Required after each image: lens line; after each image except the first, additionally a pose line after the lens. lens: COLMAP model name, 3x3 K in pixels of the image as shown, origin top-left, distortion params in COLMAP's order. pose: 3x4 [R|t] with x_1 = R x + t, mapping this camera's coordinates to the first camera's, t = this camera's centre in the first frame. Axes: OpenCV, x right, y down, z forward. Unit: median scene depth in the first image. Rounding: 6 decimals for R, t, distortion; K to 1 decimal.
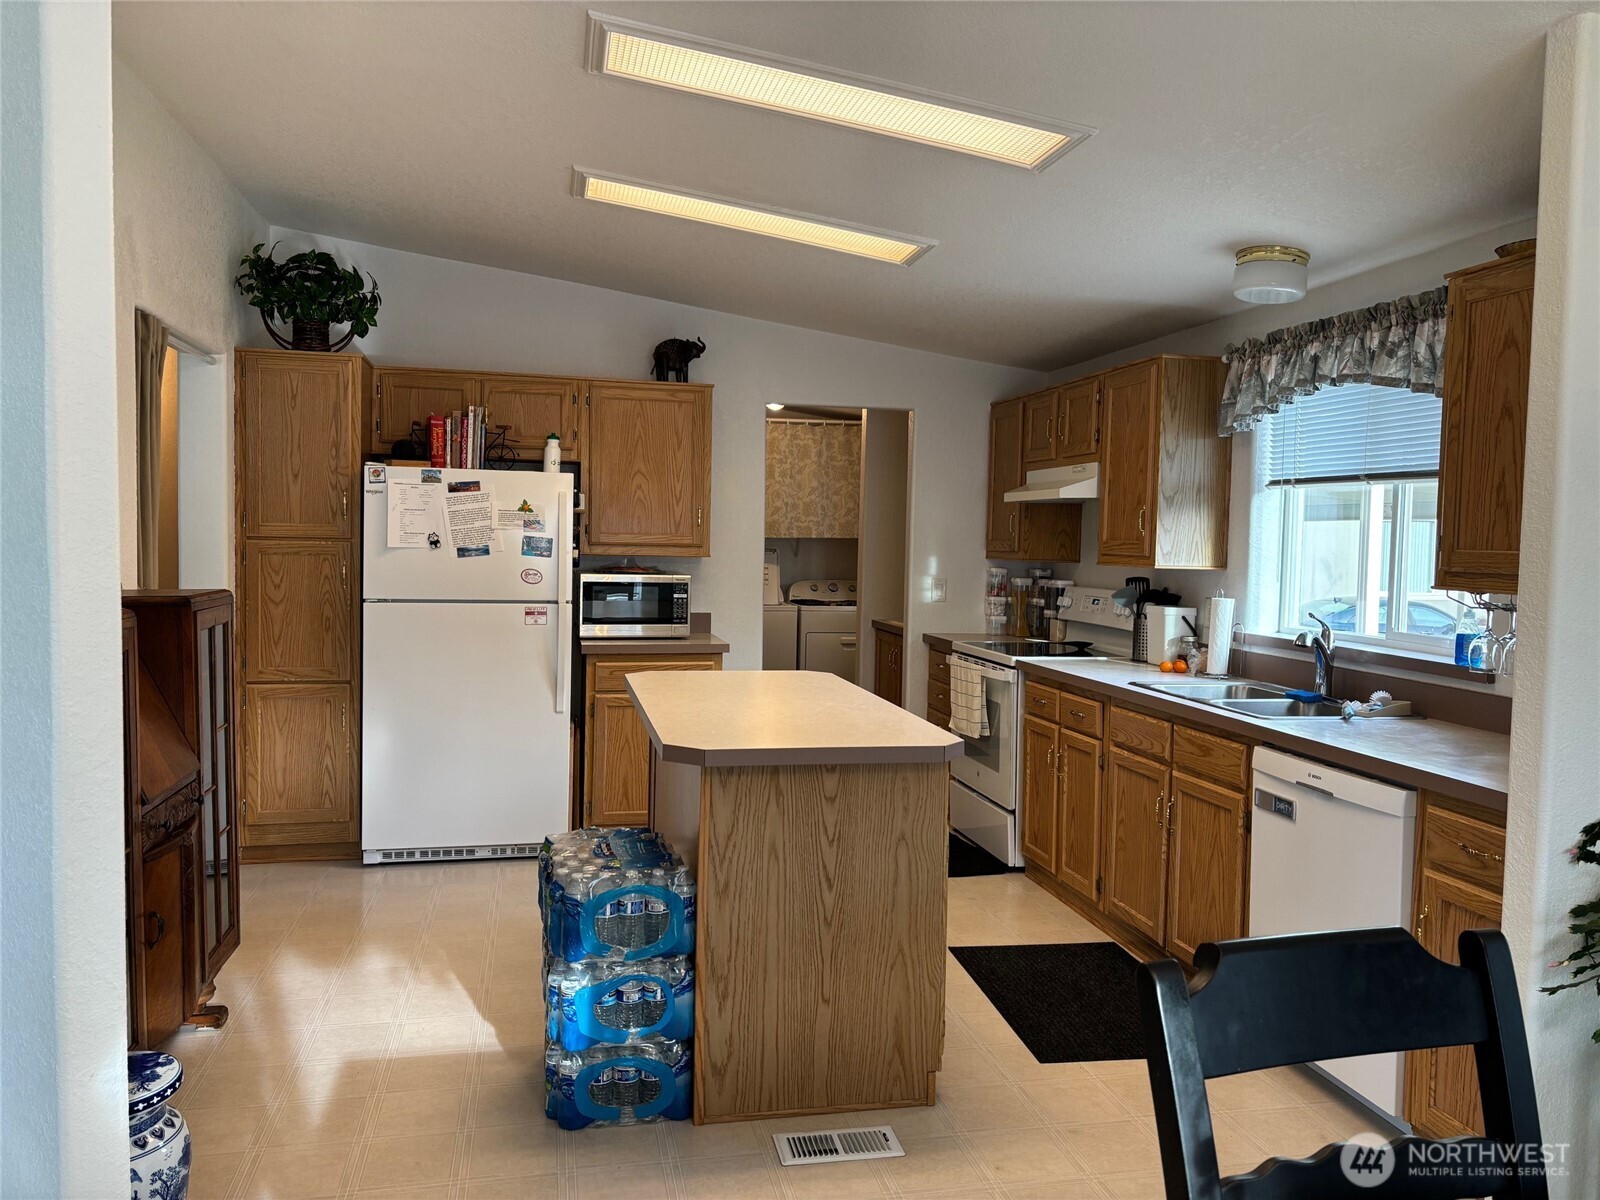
lens RADIAL K [[1130.5, 0, 790.5], [0, 1130.5, 598.4], [0, 0, 1]] dist [0.059347, -0.095375]
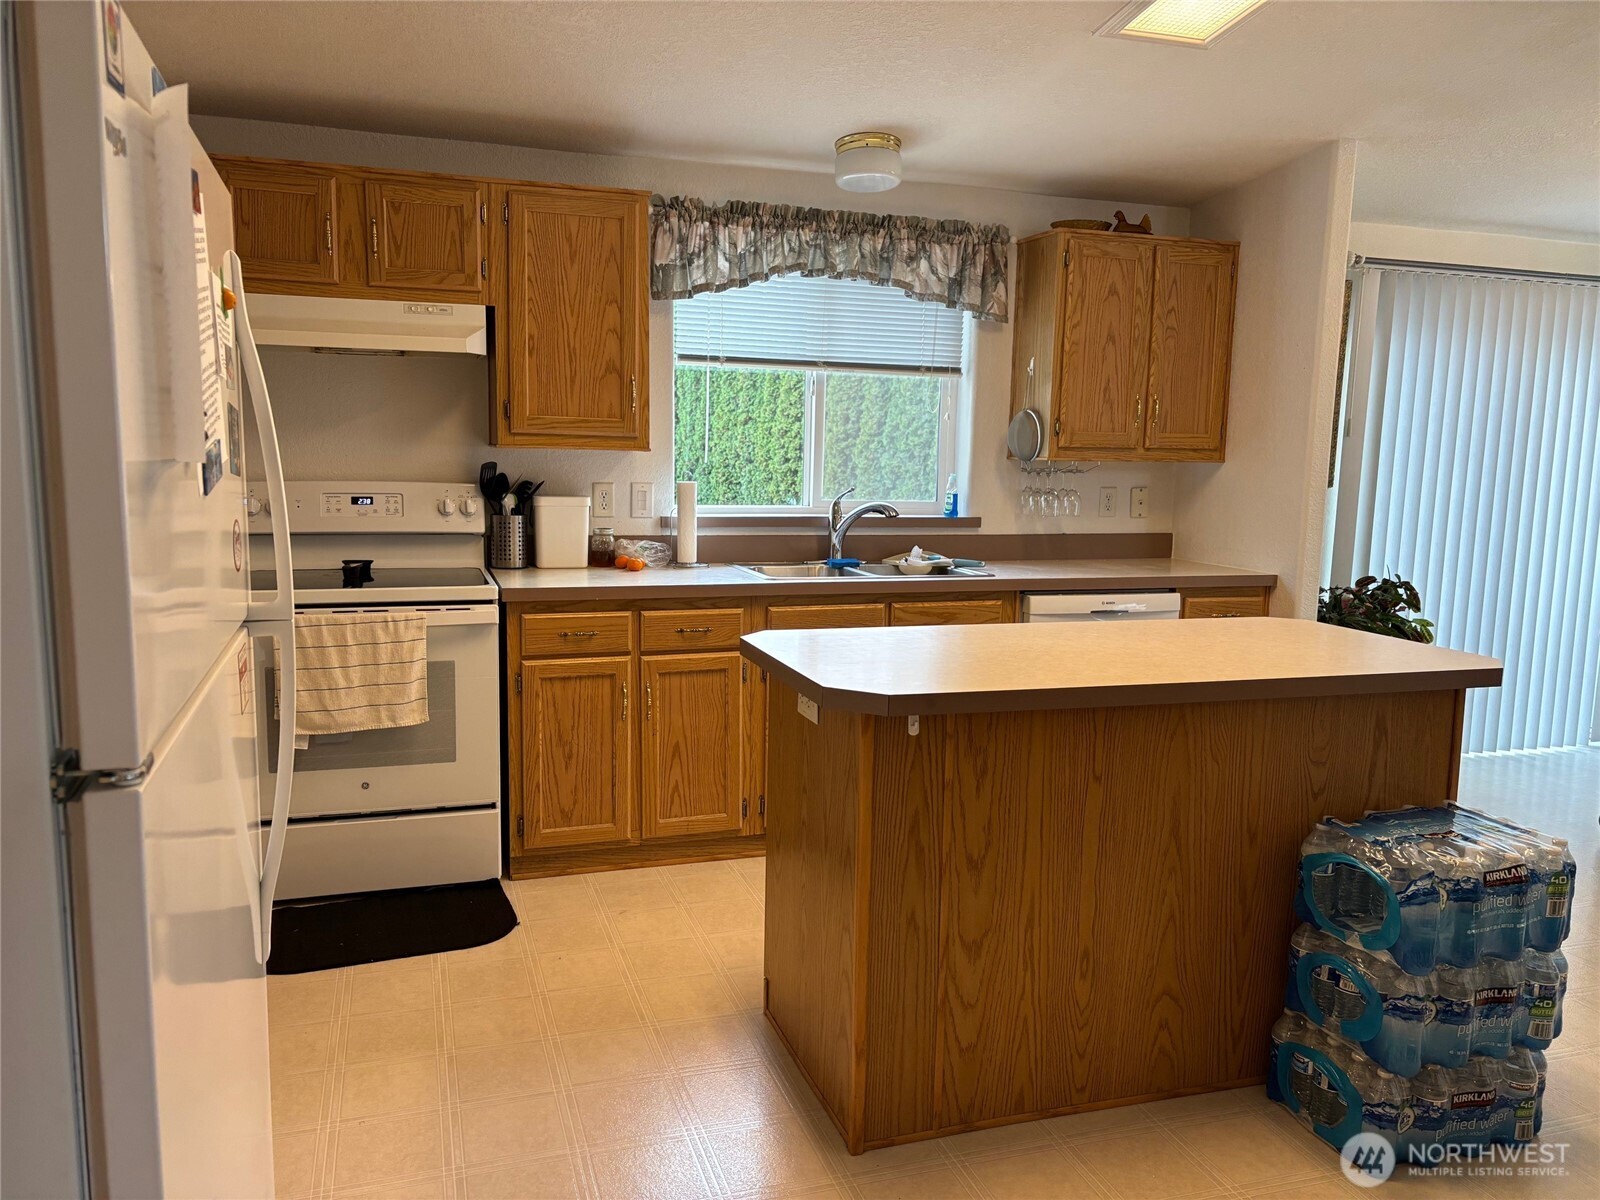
lens RADIAL K [[1130.5, 0, 790.5], [0, 1130.5, 598.4], [0, 0, 1]] dist [0.059347, -0.095375]
pose [[-0.067568, -0.151523, 0.986142, -0.683348], [0.032499, 0.987542, 0.153965, -0.055100], [-0.997185, 0.042452, -0.061802, 1.196502]]
